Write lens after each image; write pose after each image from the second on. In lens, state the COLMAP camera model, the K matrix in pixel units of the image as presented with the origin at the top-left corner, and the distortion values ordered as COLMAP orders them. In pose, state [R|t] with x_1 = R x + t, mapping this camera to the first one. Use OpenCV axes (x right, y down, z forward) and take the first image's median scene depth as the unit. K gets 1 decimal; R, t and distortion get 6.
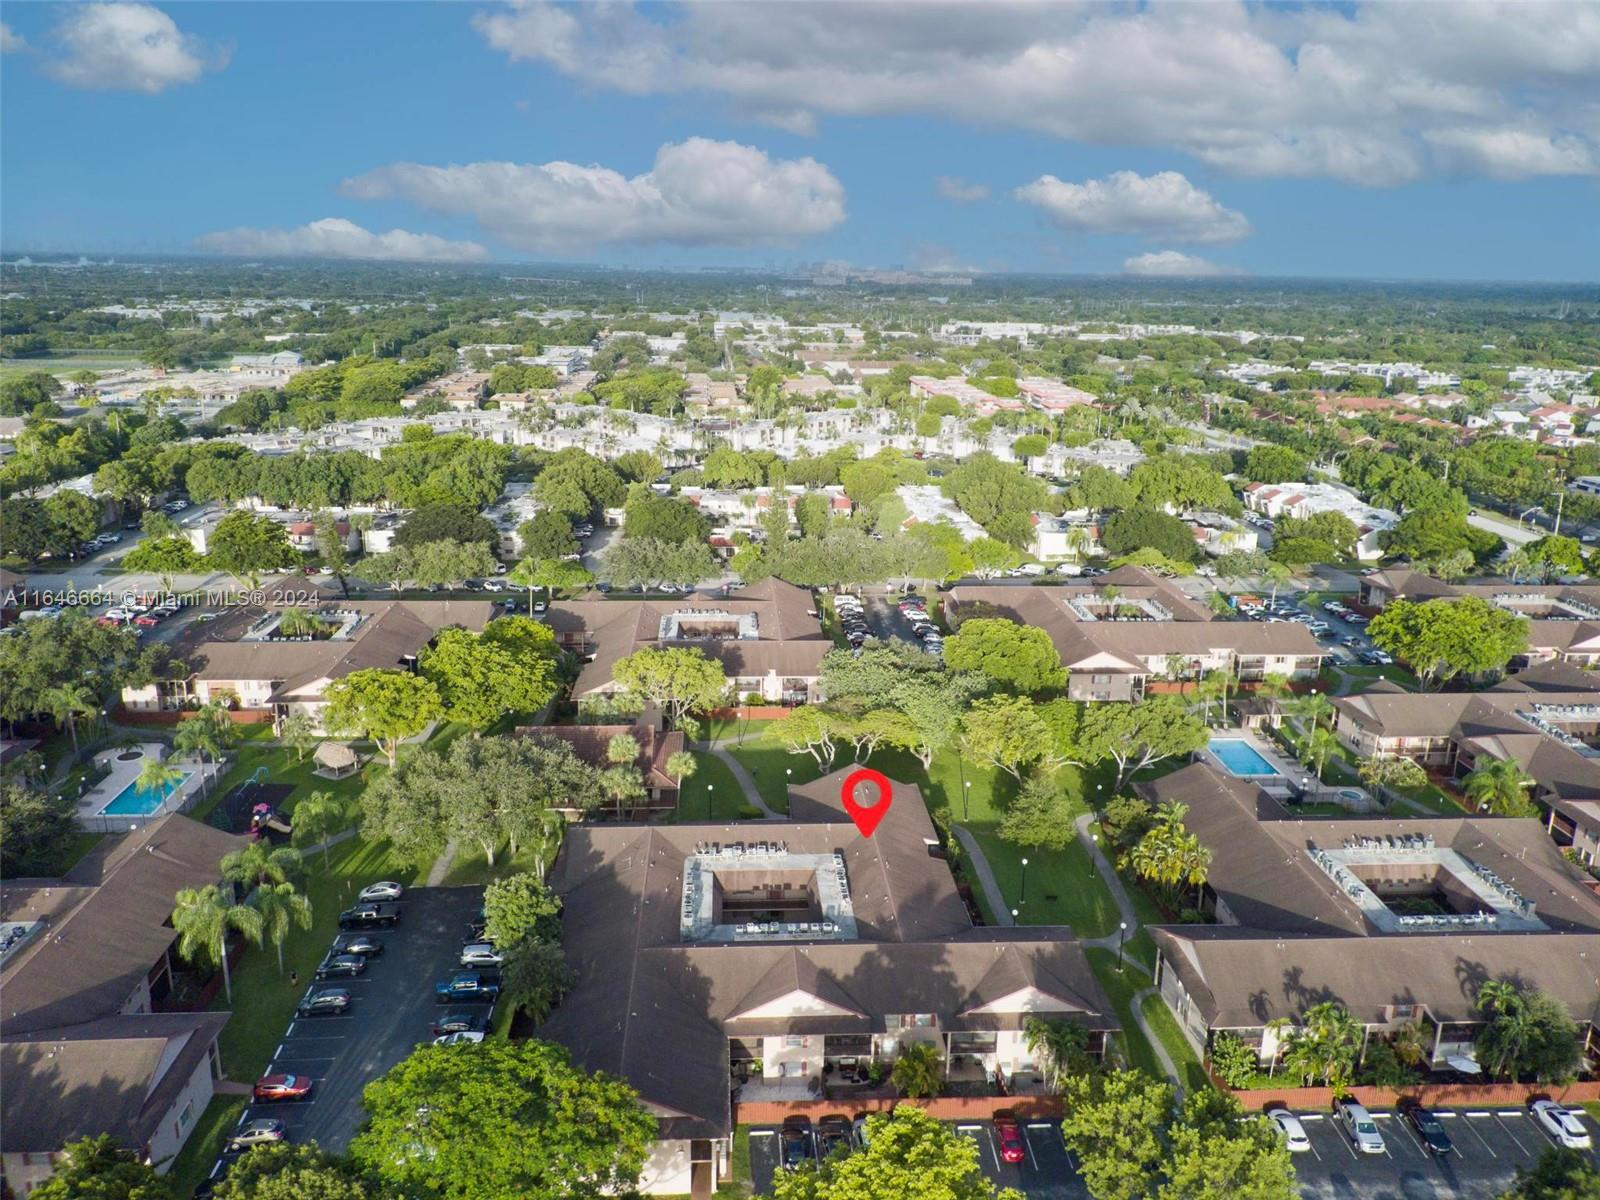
lens RADIAL K [[1185.4, 0, 800.0], [0, 1185.4, 600.0], [0, 0, 1]] dist [0.111082, -0.179112]
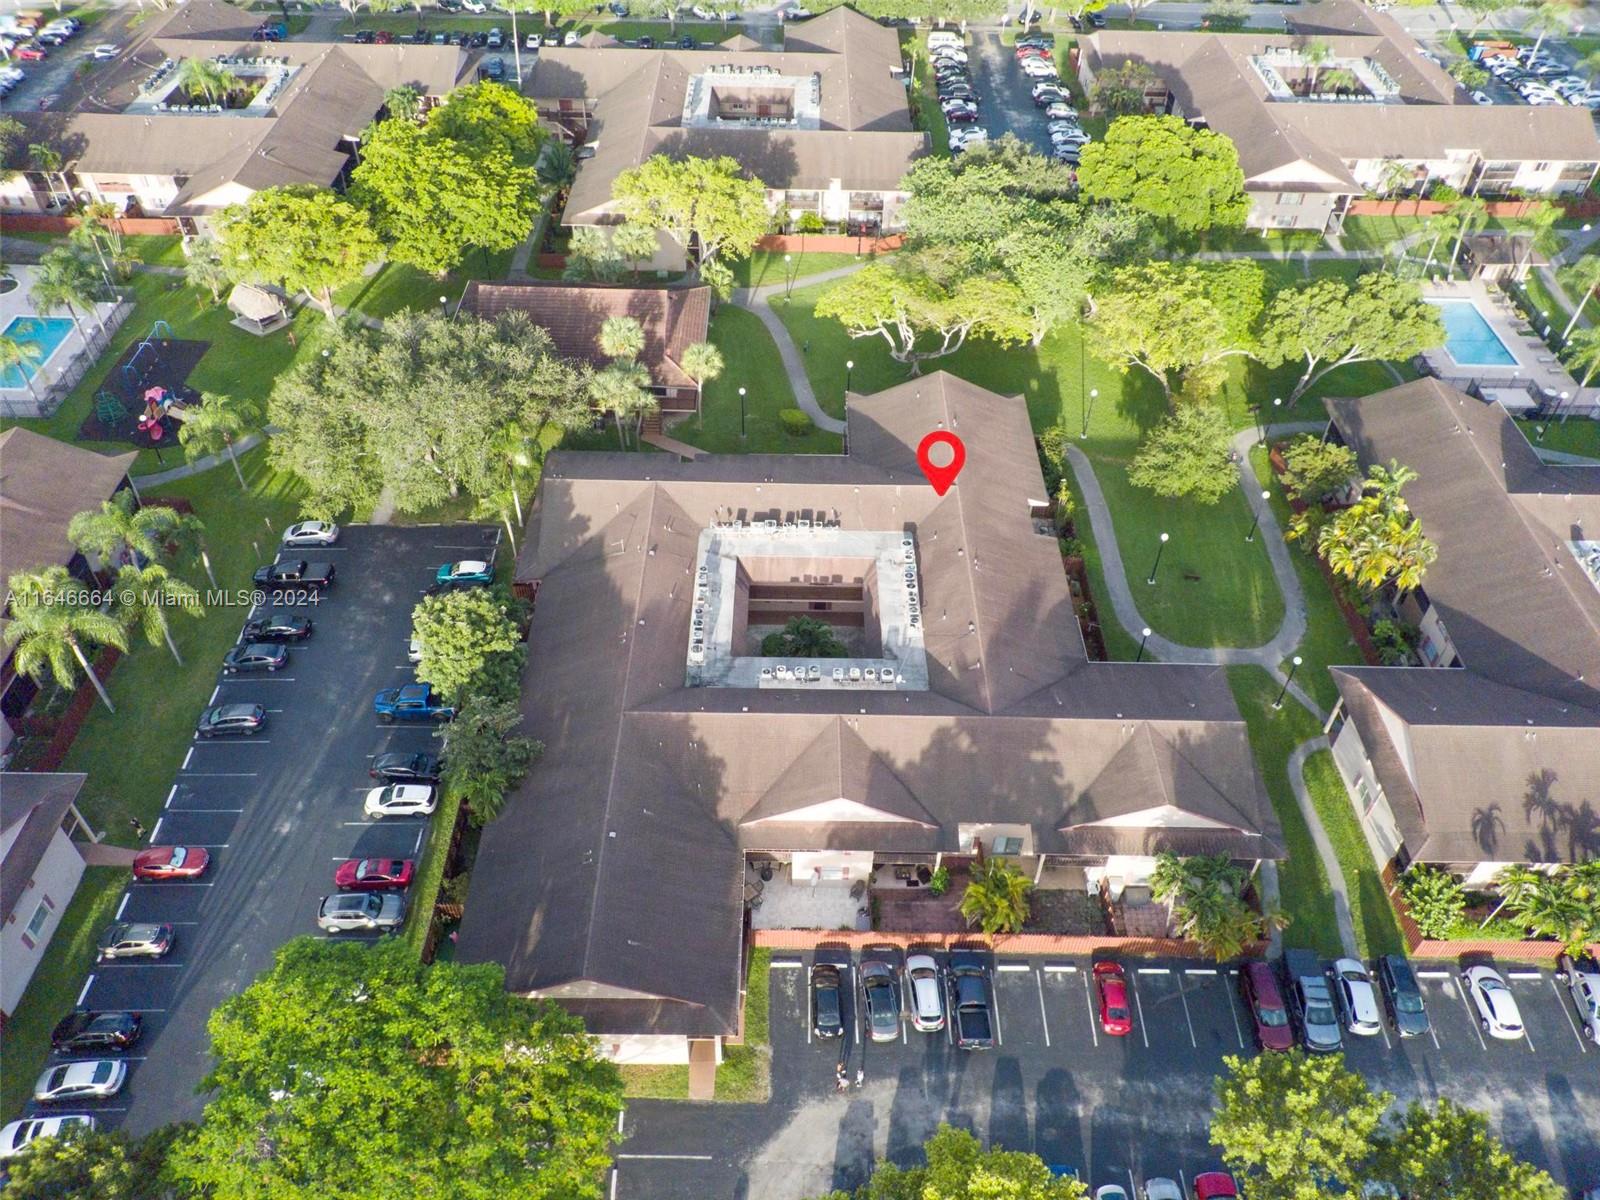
lens RADIAL K [[1185.4, 0, 800.0], [0, 1185.4, 600.0], [0, 0, 1]] dist [0.111082, -0.179112]
pose [[0.997809, 0.046702, -0.046873, 0.001286], [-0.018727, 0.878761, 0.476894, -0.083655], [0.063462, -0.474971, 0.877710, 0.296323]]
